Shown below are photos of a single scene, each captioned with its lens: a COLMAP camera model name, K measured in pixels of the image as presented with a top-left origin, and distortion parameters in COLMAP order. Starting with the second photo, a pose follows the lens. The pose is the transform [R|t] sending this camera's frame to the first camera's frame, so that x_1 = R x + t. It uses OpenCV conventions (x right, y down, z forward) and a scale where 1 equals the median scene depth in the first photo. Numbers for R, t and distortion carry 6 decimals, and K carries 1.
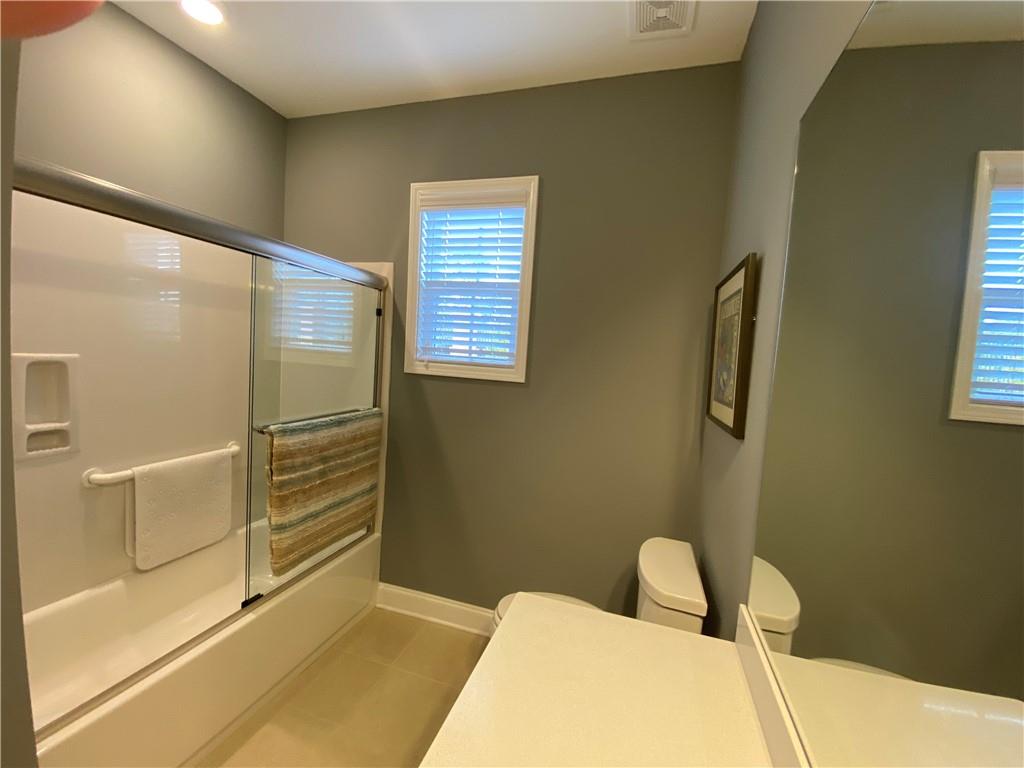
lens RADIAL K [[420.3, 0, 512.0], [0, 420.3, 384.0], [0, 0, 1]] dist [0.047716, -0.034216]
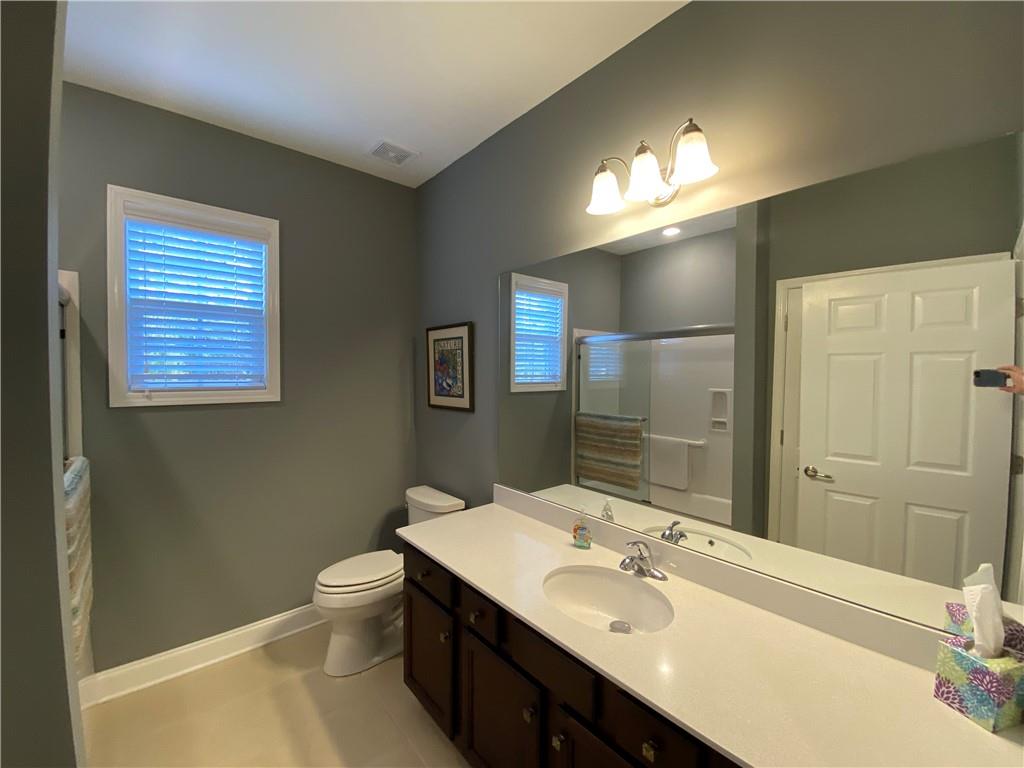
lens RADIAL K [[420.3, 0, 512.0], [0, 420.3, 384.0], [0, 0, 1]] dist [0.047716, -0.034216]
pose [[0.522948, -0.083277, 0.848287, -0.558219], [0.091445, 0.994953, 0.041302, -0.036261], [-0.847445, 0.055973, 0.527924, -0.107897]]
